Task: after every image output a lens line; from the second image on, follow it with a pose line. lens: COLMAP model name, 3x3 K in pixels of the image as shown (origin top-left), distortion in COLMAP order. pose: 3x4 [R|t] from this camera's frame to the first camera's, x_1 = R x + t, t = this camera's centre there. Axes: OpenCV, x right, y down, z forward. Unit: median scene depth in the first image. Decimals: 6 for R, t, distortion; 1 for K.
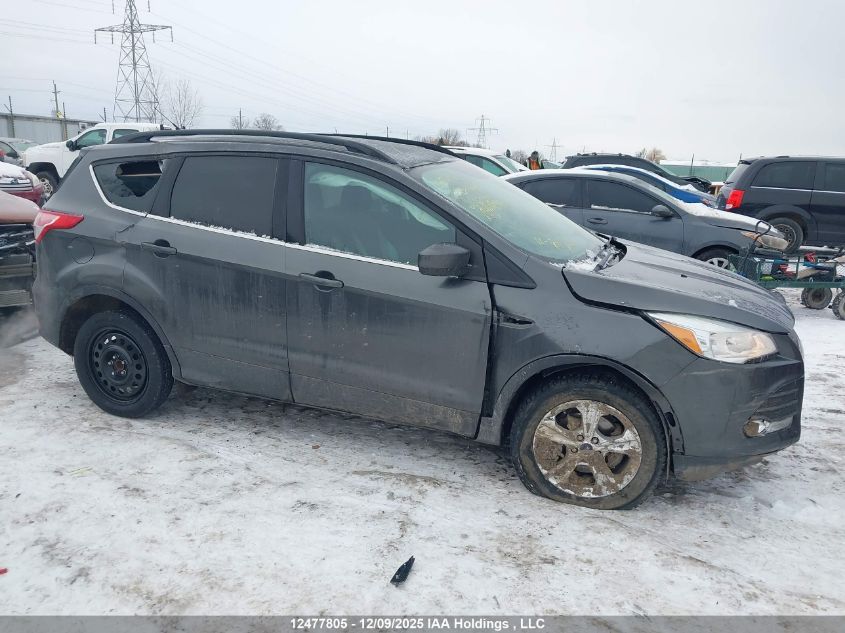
lens RADIAL K [[655.9, 0, 422.5], [0, 655.9, 316.5], [0, 0, 1]] dist [0.004587, 0.004013]
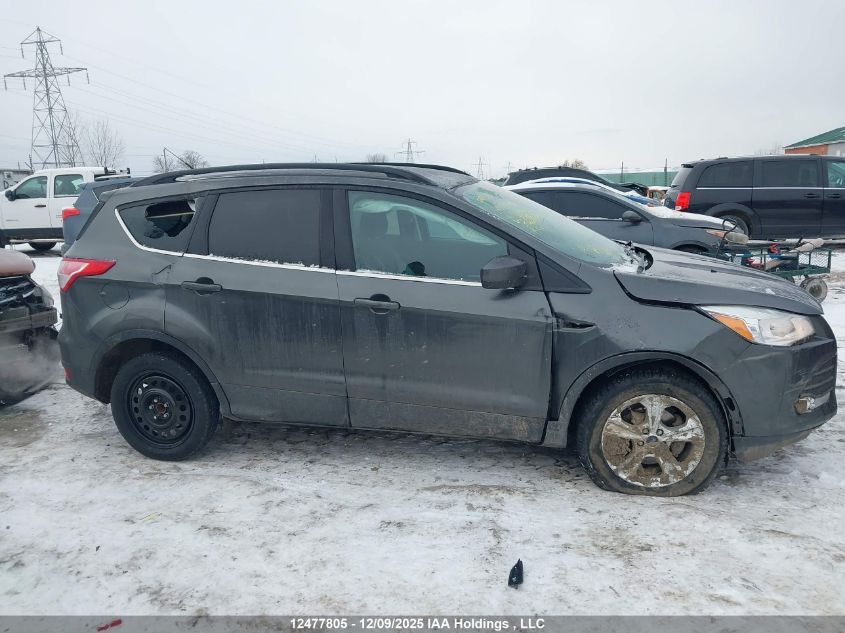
lens RADIAL K [[655.9, 0, 422.5], [0, 655.9, 316.5], [0, 0, 1]] dist [0.004587, 0.004013]
pose [[0.992503, -0.085948, 0.086897, -0.178247], [0.088907, 0.995565, -0.030768, 0.002690], [-0.083868, 0.038263, 0.995742, -0.023960]]
